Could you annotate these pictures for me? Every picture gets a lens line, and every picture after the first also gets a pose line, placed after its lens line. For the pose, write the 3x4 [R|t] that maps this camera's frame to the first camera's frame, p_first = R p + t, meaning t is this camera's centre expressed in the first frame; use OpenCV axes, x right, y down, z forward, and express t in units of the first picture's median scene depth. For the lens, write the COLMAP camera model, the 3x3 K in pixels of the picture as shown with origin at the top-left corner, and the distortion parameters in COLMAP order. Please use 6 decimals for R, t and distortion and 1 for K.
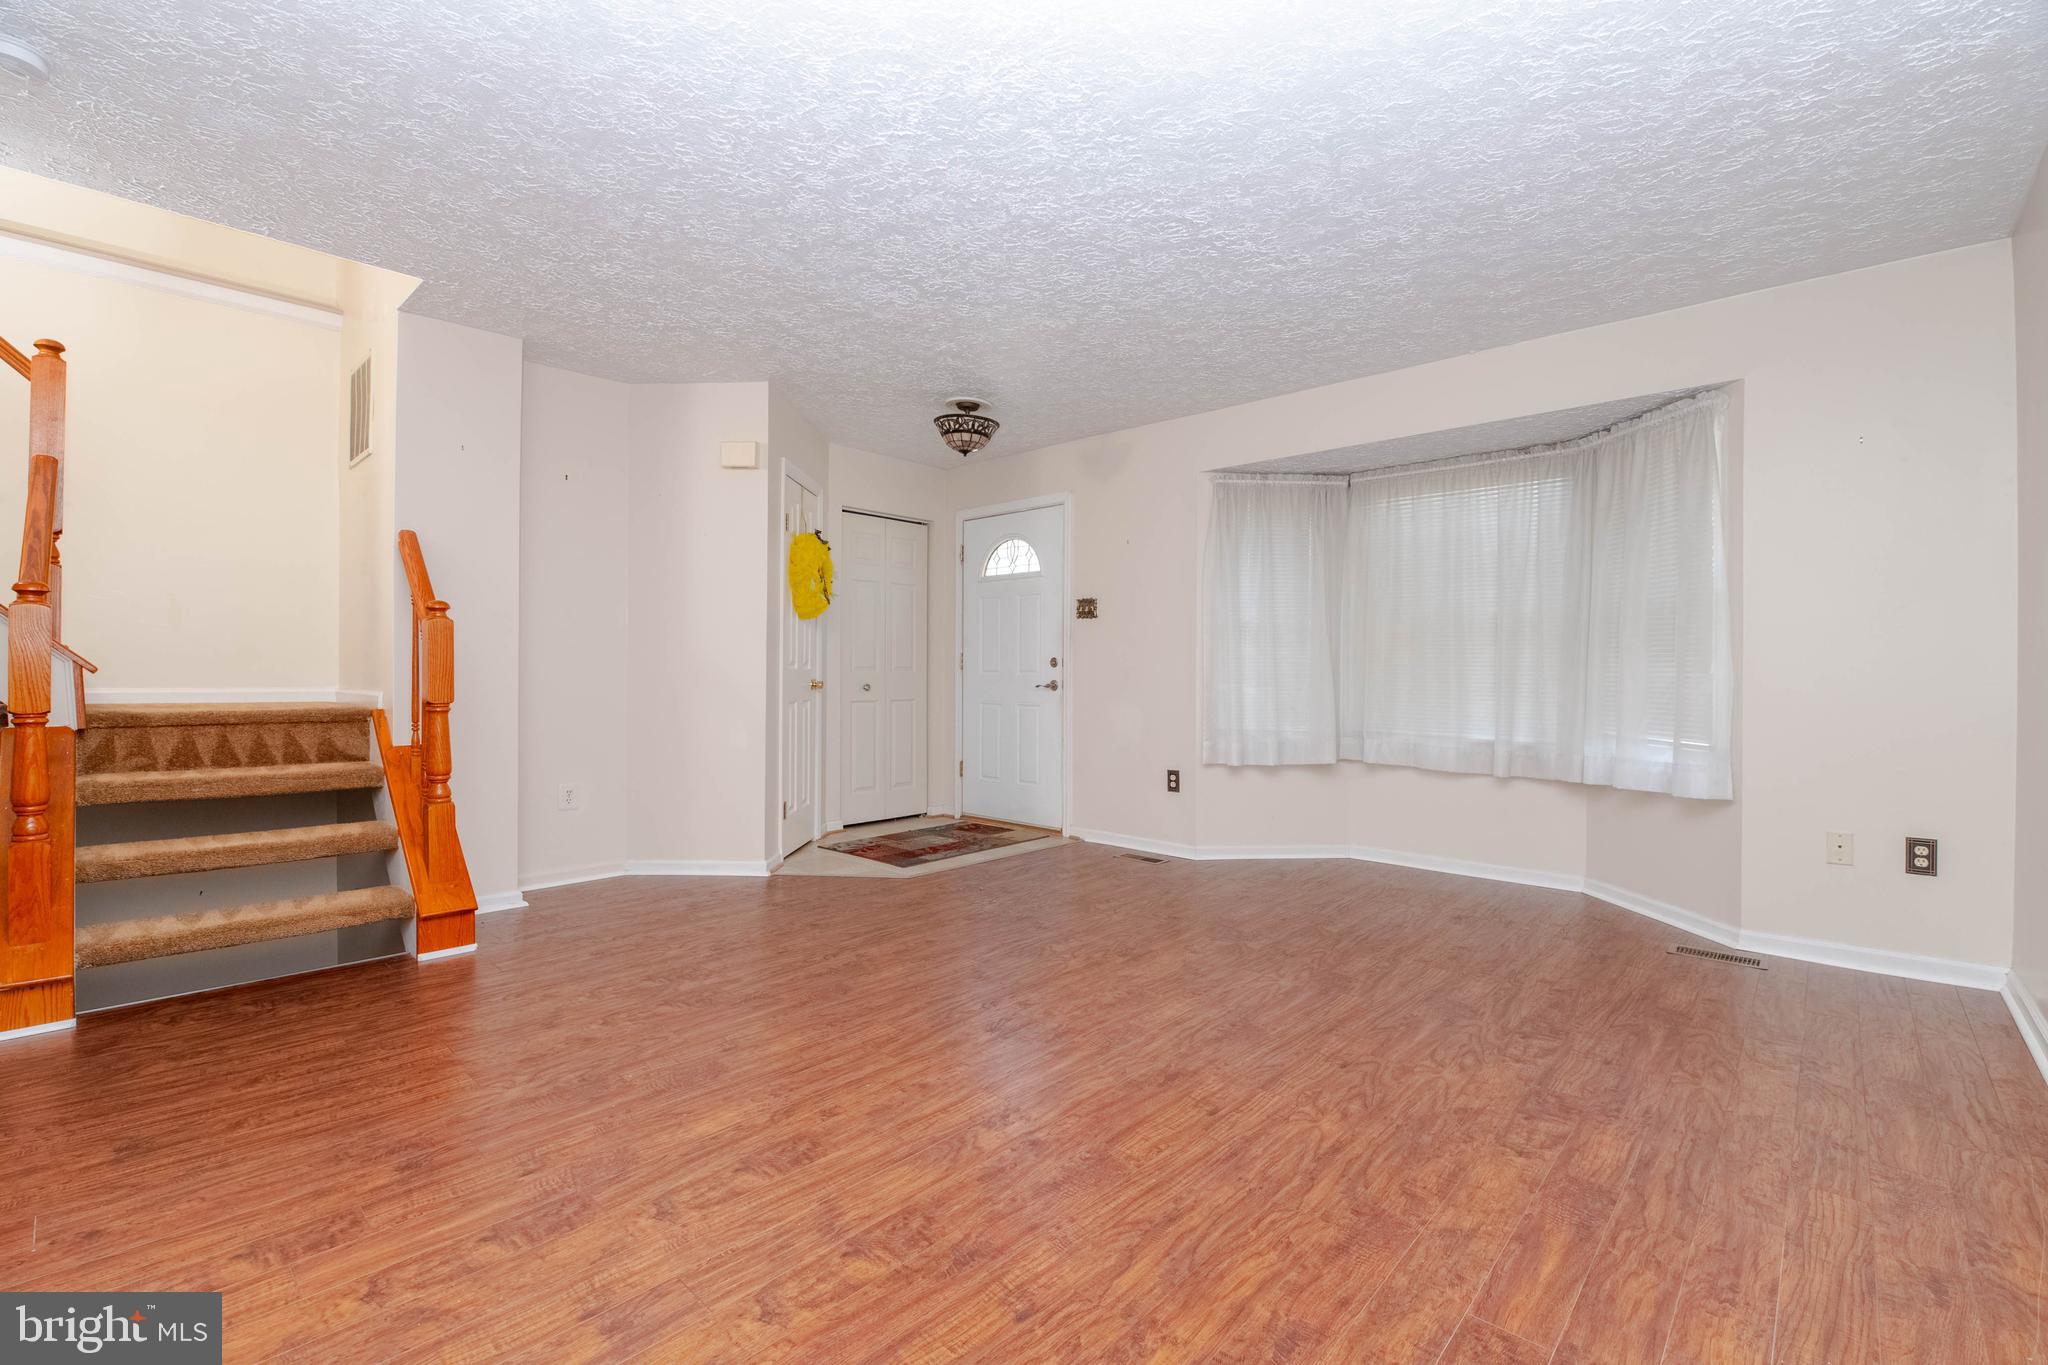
lens RADIAL K [[878.5, 0, 1037.3], [0, 878.5, 681.1], [0, 0, 1]] dist [-0.001721, -0.011453]
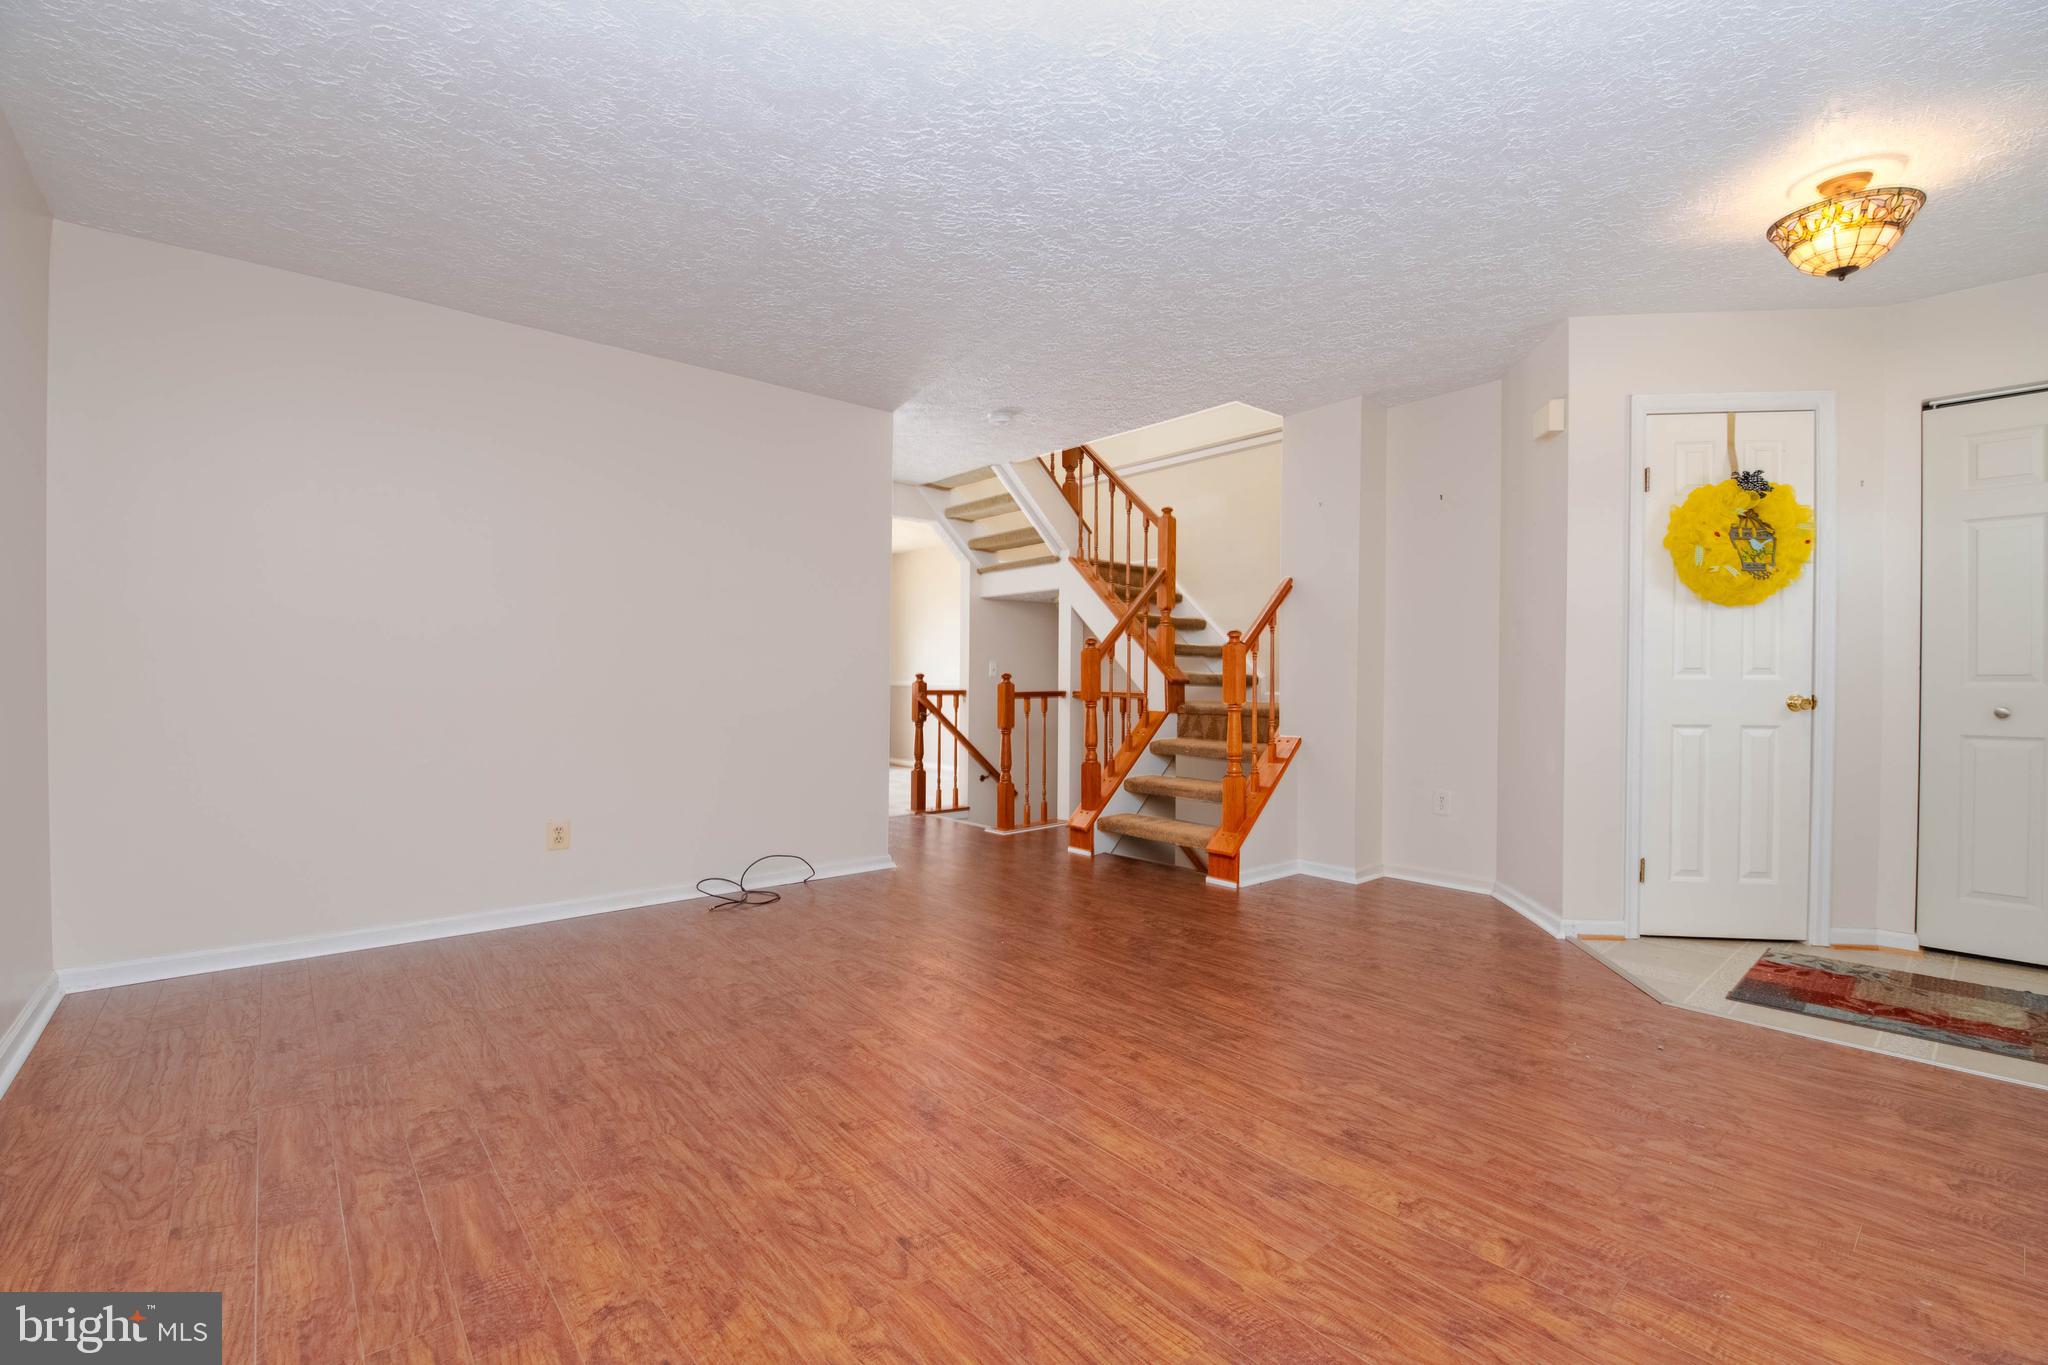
lens RADIAL K [[878.5, 0, 1037.3], [0, 878.5, 681.1], [0, 0, 1]] dist [-0.001721, -0.011453]
pose [[-0.113066, -0.005500, -0.993572, 0.964532], [-0.014874, 0.999882, -0.003842, -0.002216], [0.993476, 0.014344, -0.113134, 1.105154]]
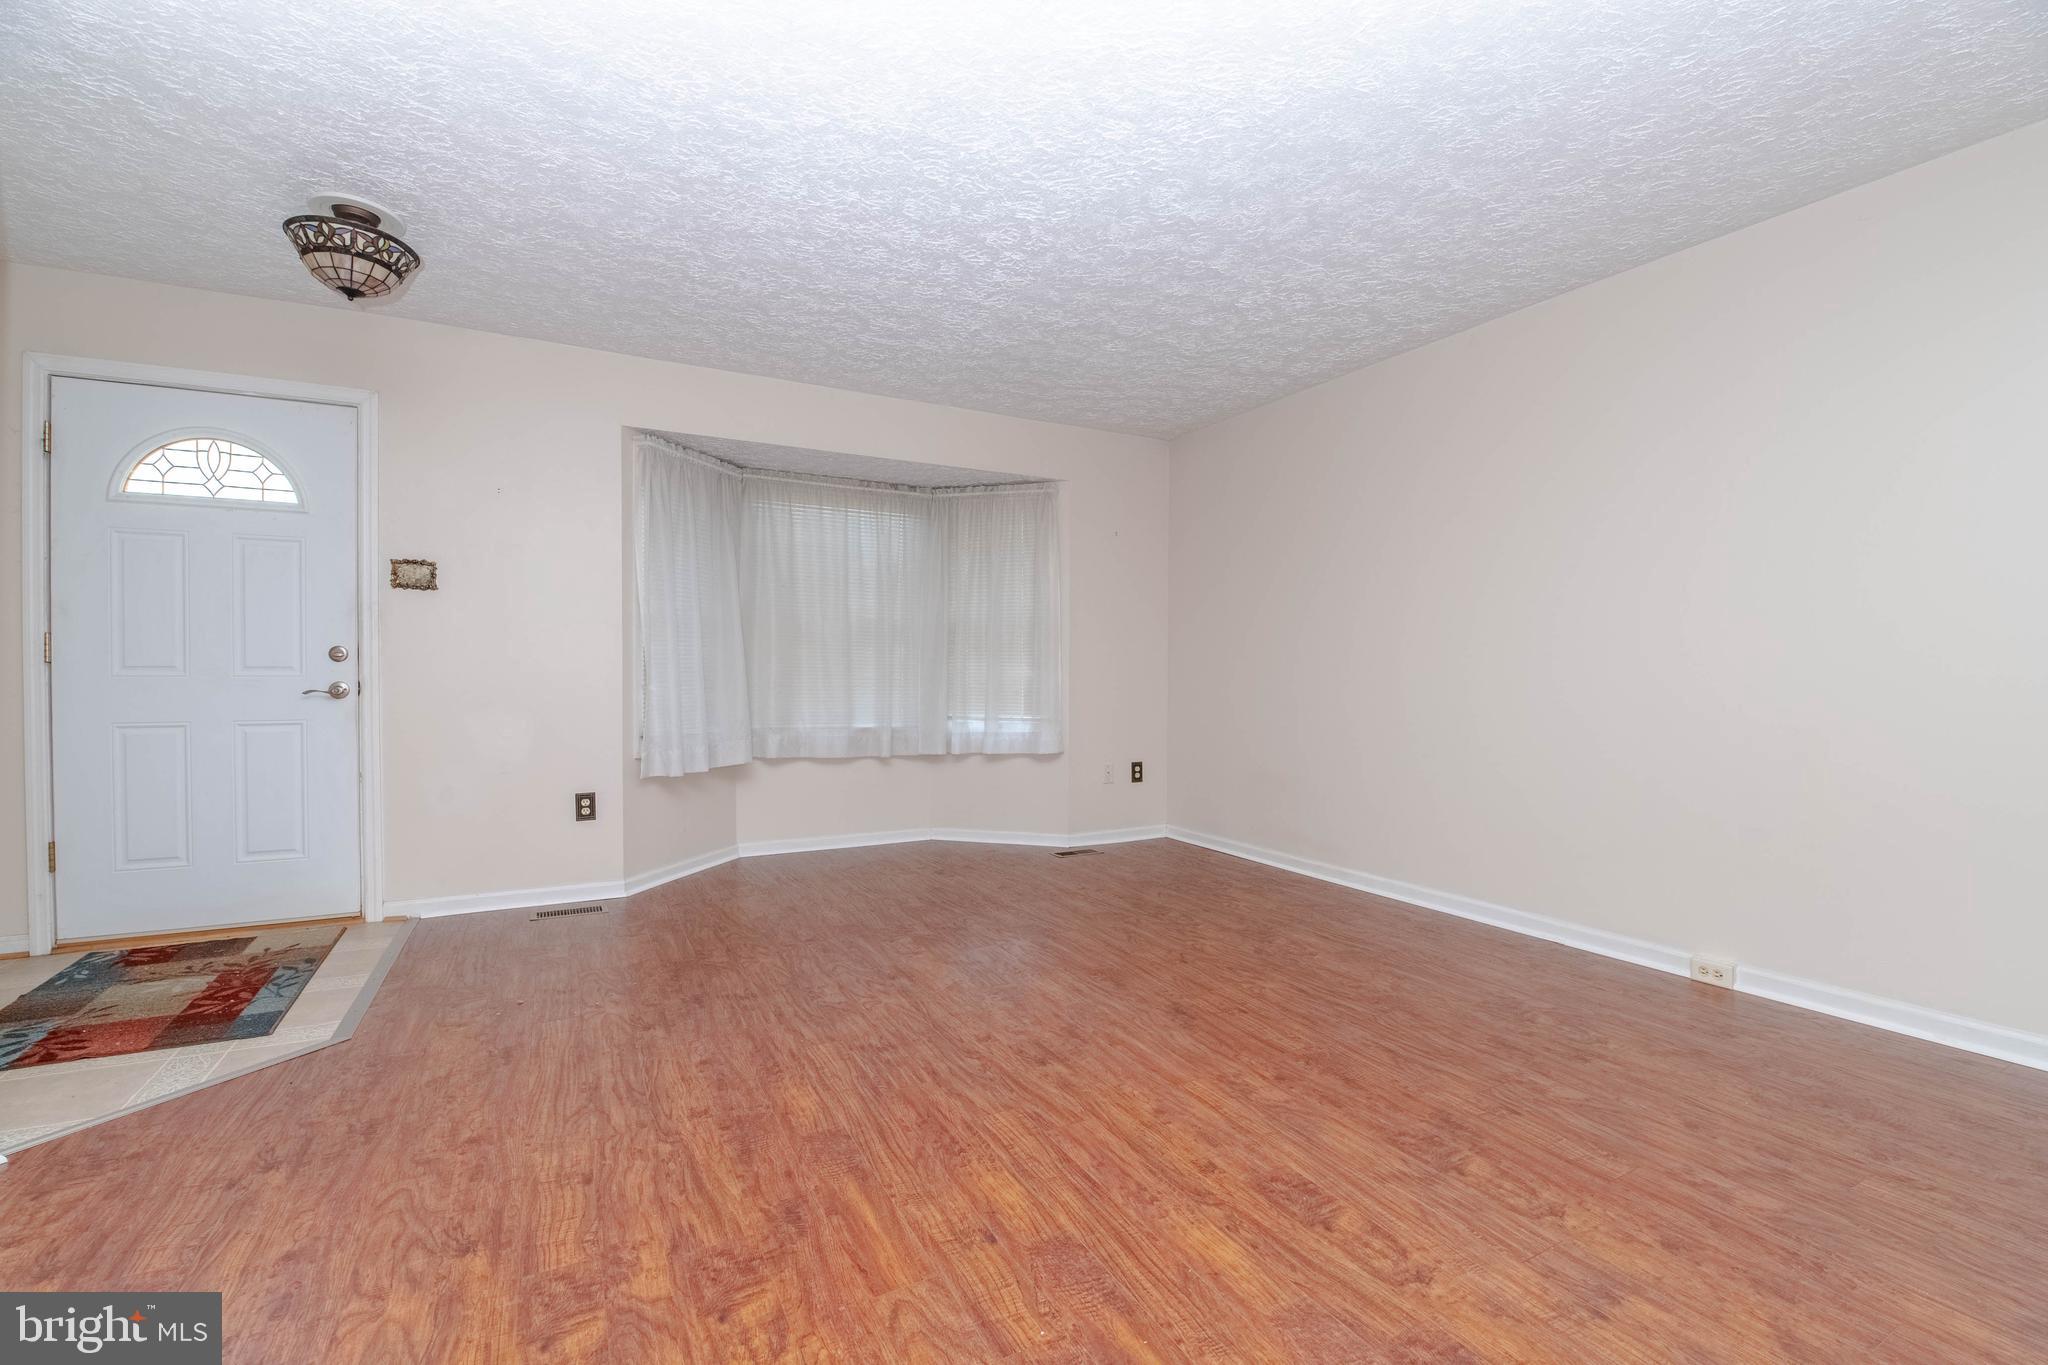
lens RADIAL K [[878.5, 0, 1037.3], [0, 878.5, 681.1], [0, 0, 1]] dist [-0.001721, -0.011453]
pose [[0.325205, -0.013729, 0.945544, -0.939163], [0.007979, 0.999899, 0.011773, -0.011582], [-0.945610, 0.003716, 0.325281, 0.725203]]
